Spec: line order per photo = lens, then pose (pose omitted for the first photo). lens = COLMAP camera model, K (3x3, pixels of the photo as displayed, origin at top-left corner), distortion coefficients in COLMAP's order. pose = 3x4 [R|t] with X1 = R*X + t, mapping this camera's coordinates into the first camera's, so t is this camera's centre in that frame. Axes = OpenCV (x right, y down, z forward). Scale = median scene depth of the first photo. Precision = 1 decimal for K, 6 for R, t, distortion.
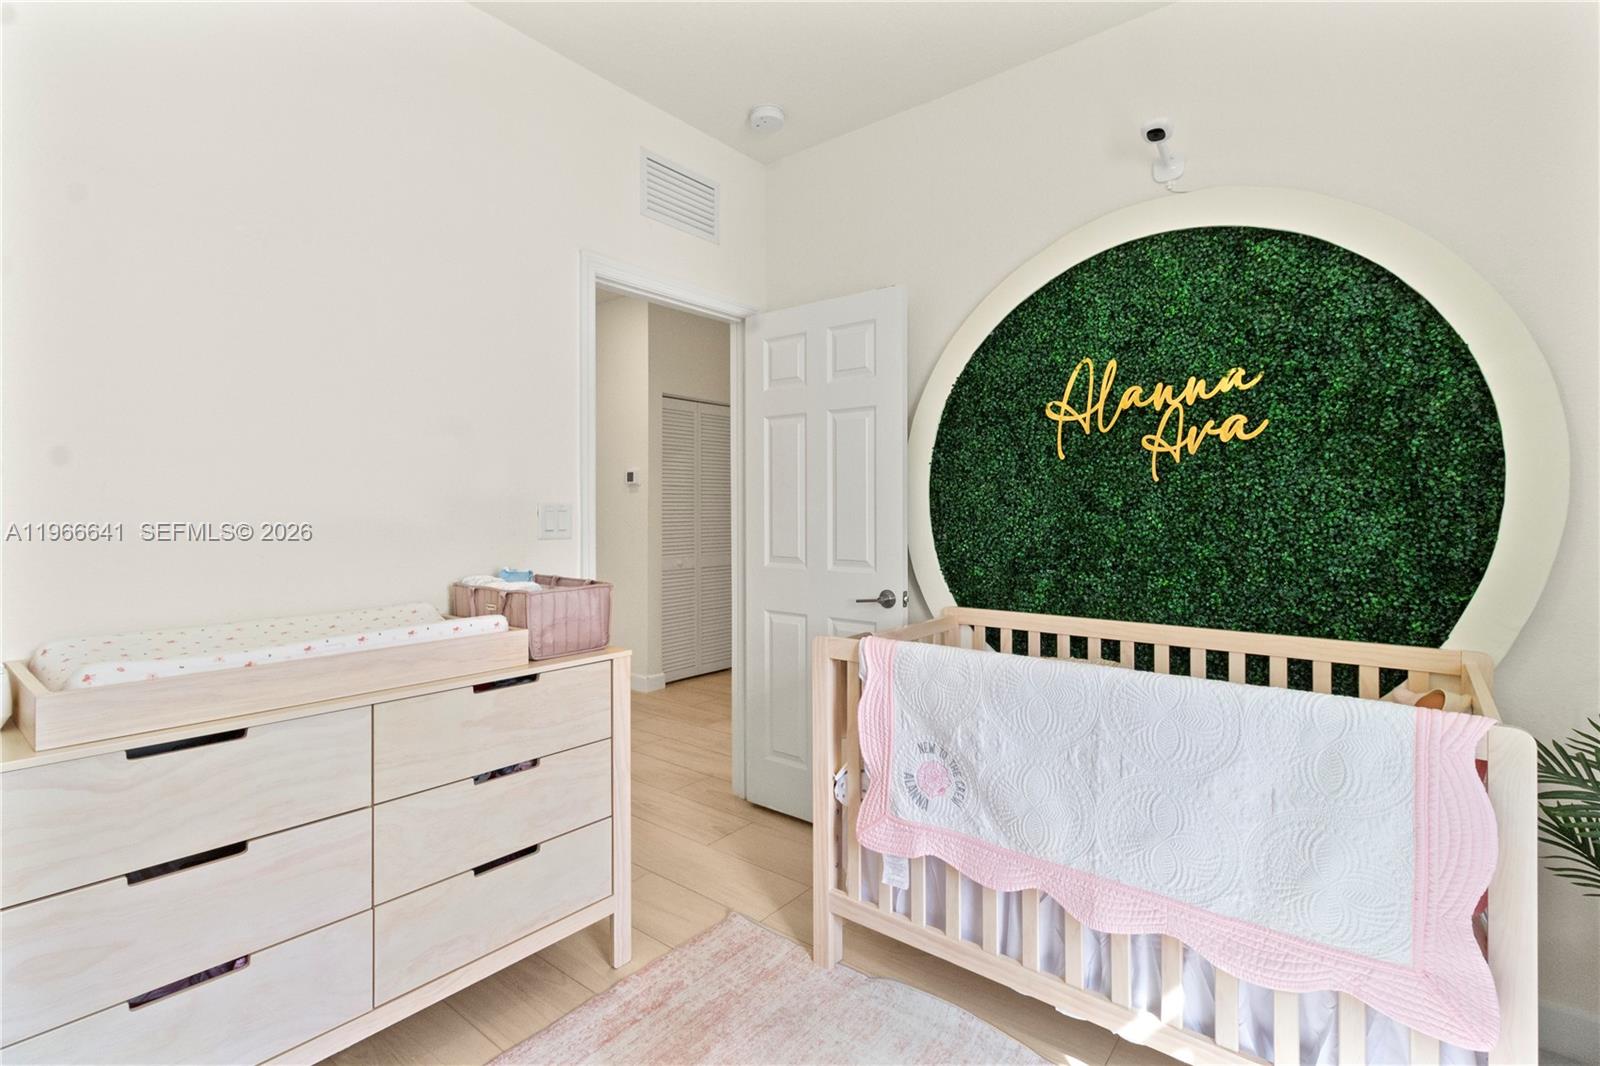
lens RADIAL K [[738.3, 0, 806.3], [0, 738.3, 520.1], [0, 0, 1]] dist [0.006506, -0.001939]
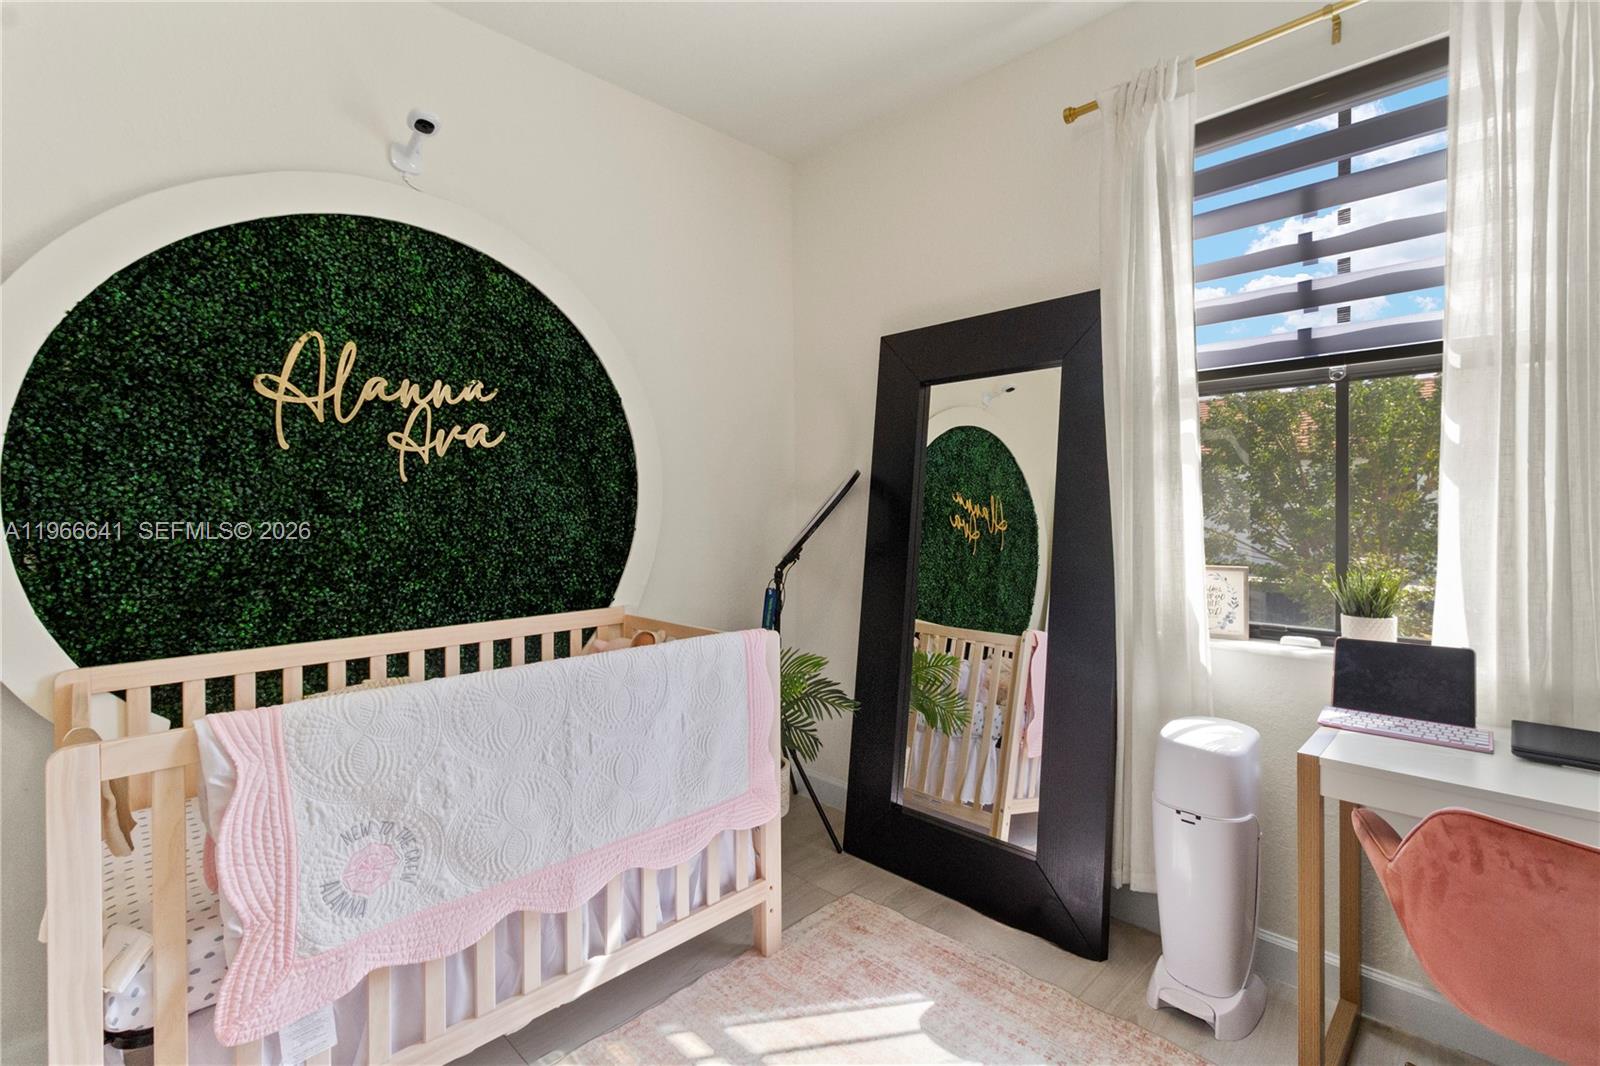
lens RADIAL K [[738.3, 0, 835.3], [0, 738.3, 513.6], [0, 0, 1]] dist [0.006506, -0.001939]
pose [[0.085680, -0.006312, 0.996303, -0.436326], [0.021407, 0.999761, 0.004493, -0.003735], [-0.996093, 0.020943, 0.085794, 0.369422]]
